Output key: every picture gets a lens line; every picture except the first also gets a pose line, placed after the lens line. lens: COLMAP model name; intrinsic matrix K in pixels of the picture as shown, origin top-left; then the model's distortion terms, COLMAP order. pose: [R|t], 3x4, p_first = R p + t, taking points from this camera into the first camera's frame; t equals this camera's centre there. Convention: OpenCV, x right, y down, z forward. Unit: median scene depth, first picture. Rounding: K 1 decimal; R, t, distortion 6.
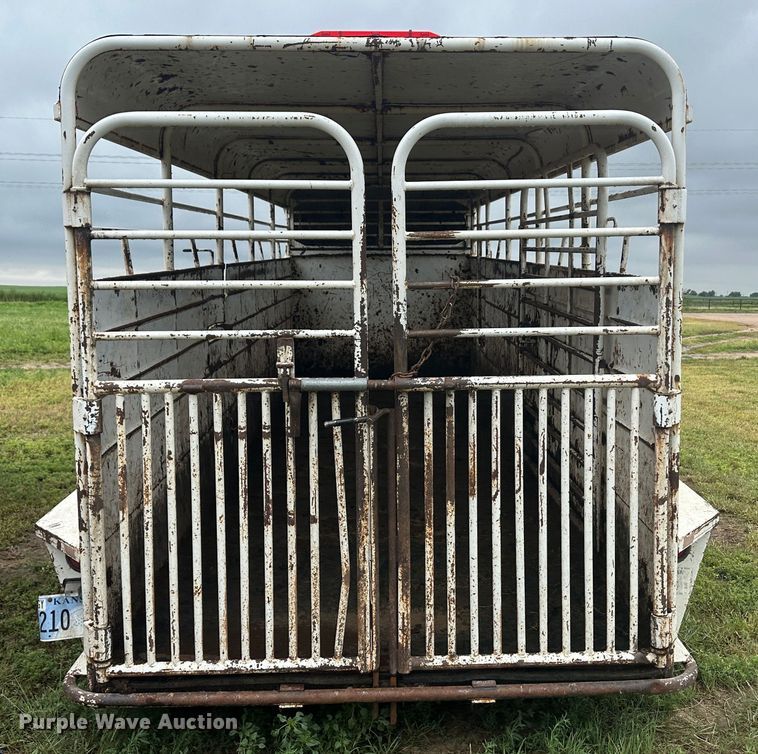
lens RADIAL K [[839.2, 0, 381.0], [0, 839.2, 333.9], [0, 0, 1]] dist [0.101054, -0.203049]
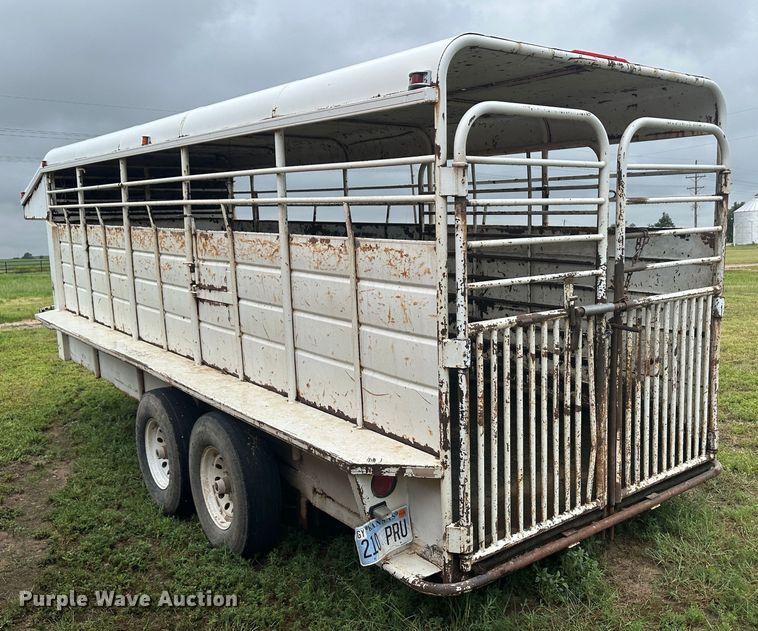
lens RADIAL K [[711.9, 0, 429.9], [0, 711.9, 317.3], [0, 0, 1]] dist [0.141746, -0.260105]
pose [[0.787268, -0.095969, 0.609097, -0.961283], [0.069379, 0.995328, 0.067149, -0.024672], [-0.612696, -0.010606, 0.790248, 0.217216]]
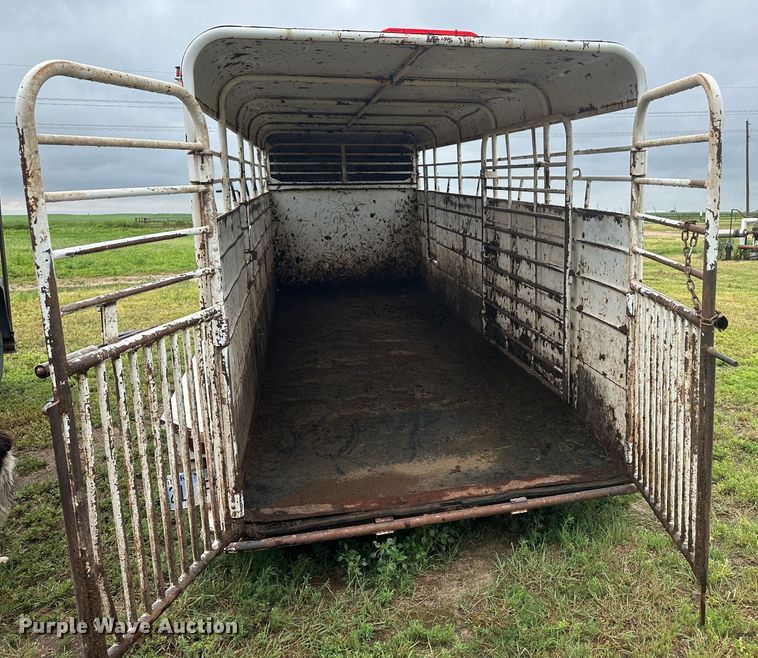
lens RADIAL K [[667.7, 0, 459.7], [0, 667.7, 296.5], [0, 0, 1]] dist [0.055682, -0.021972]
pose [[0.974147, -0.048227, 0.220709, -0.206748], [0.031780, 0.996488, 0.077471, -0.021799], [-0.223670, -0.068454, 0.972258, -0.056573]]
